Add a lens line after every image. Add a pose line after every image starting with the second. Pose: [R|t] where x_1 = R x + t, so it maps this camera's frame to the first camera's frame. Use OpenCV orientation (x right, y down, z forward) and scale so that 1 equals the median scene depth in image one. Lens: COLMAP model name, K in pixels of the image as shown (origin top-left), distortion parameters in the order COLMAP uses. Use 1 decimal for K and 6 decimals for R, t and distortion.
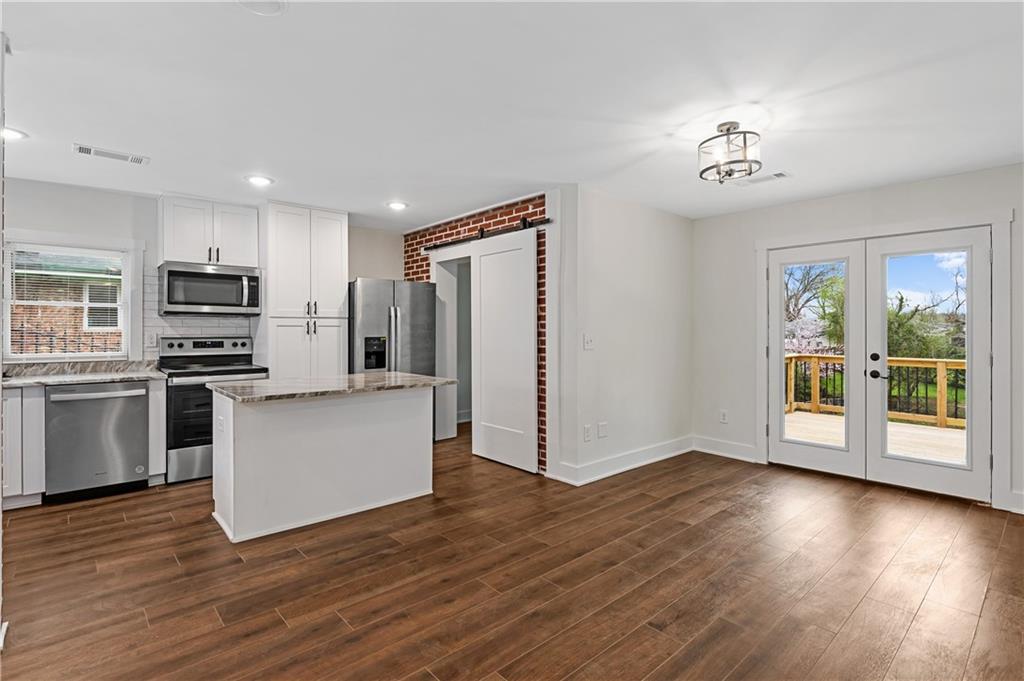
lens RADIAL K [[508.1, 0, 510.6], [0, 508.1, 329.5], [0, 0, 1]] dist [0.000454, 0.000325]
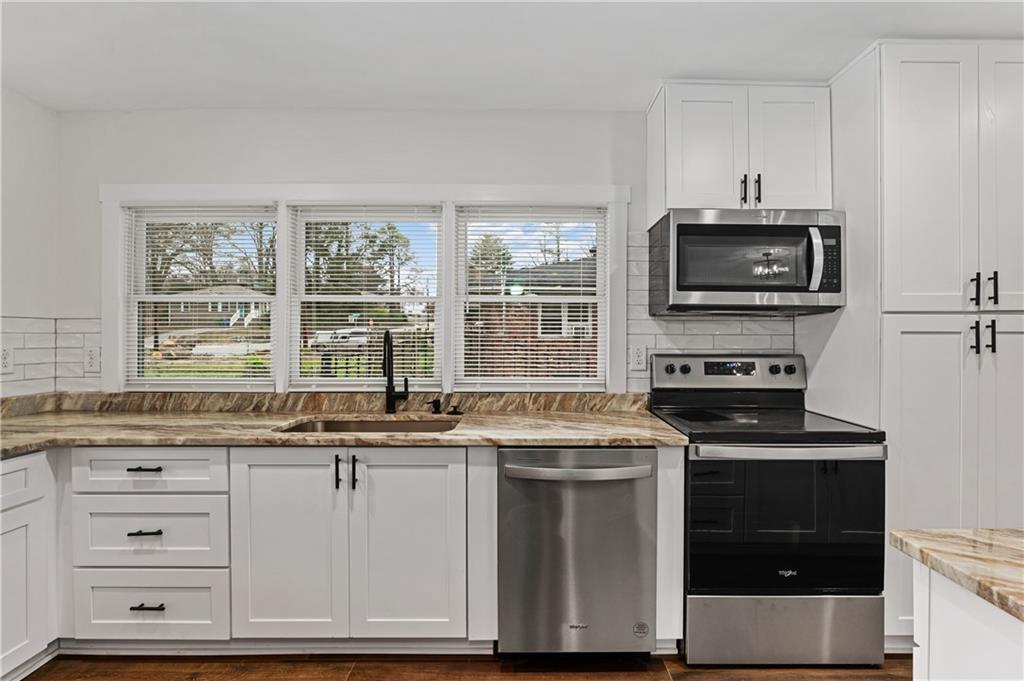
lens RADIAL K [[483.1, 0, 518.5], [0, 483.1, 338.5], [0, 0, 1]] dist [-0.008838, -0.000149]
pose [[0.741240, 0.004258, -0.671226, -0.435440], [-0.001004, 0.999986, 0.005234, -0.004170], [0.671239, -0.003206, 0.741234, 0.497934]]
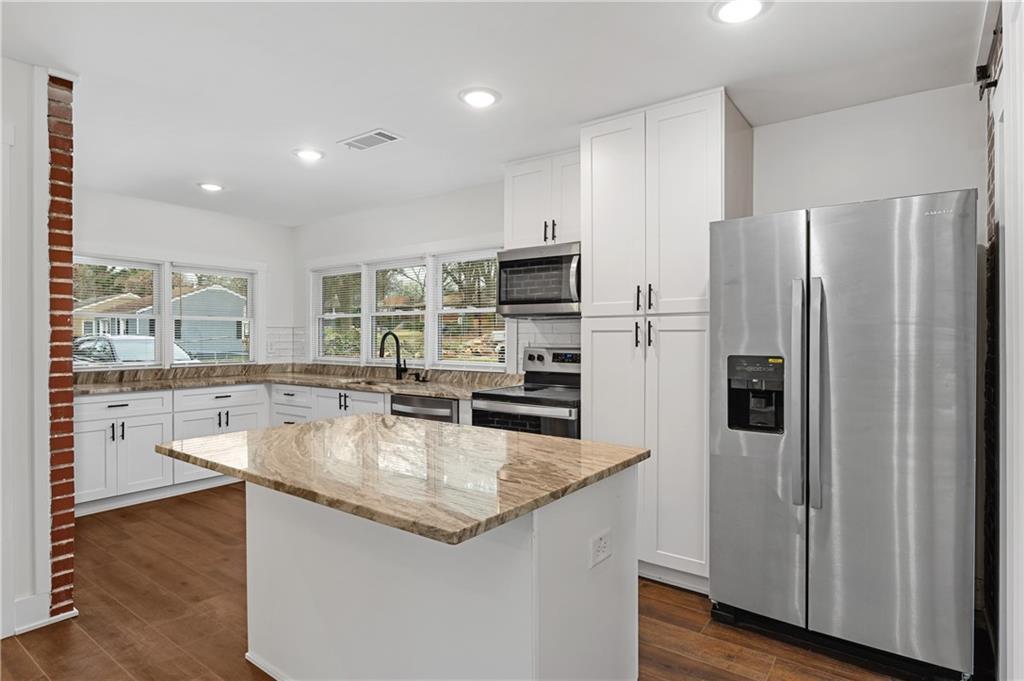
lens RADIAL K [[550.0, 0, 508.3], [0, 550.0, 341.1], [0, 0, 1]] dist [-0.003451, 0.000063]
pose [[0.181156, 0.008565, -0.983417, 0.156236], [0.003119, 0.999952, 0.009283, -0.001925], [0.983449, -0.004749, 0.181121, 0.802470]]
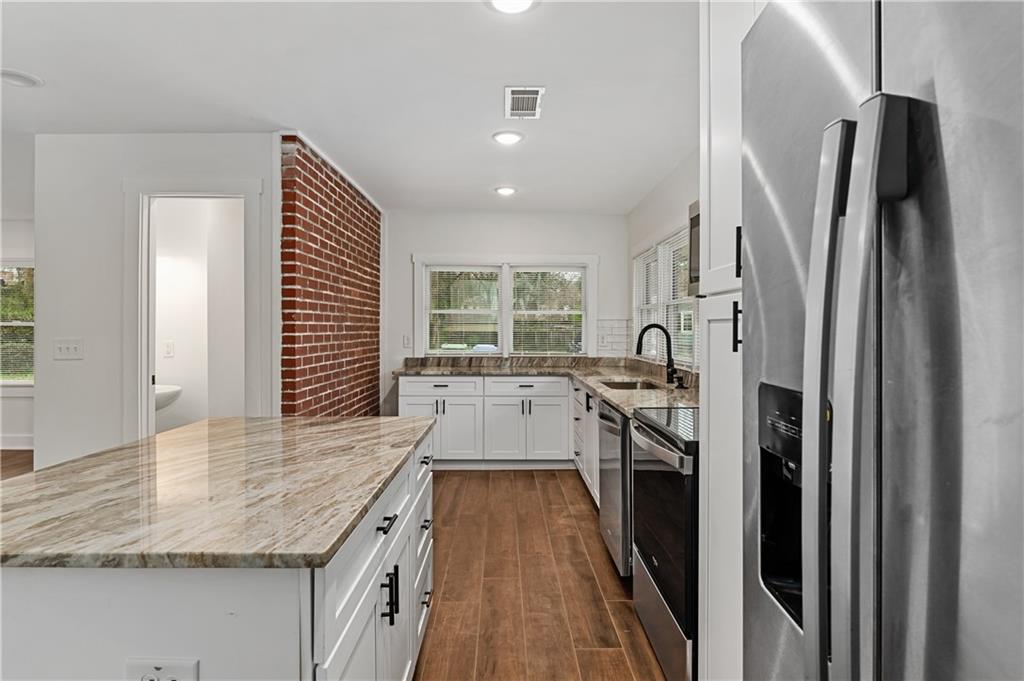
lens RADIAL K [[550.0, 0, 513.7], [0, 550.0, 331.6], [0, 0, 1]] dist [-0.003451, 0.000063]
pose [[-0.673452, 0.001798, -0.739229, -0.118063], [-0.000453, 0.999996, 0.002844, -0.001247], [0.739231, 0.002250, -0.673448, 1.169651]]
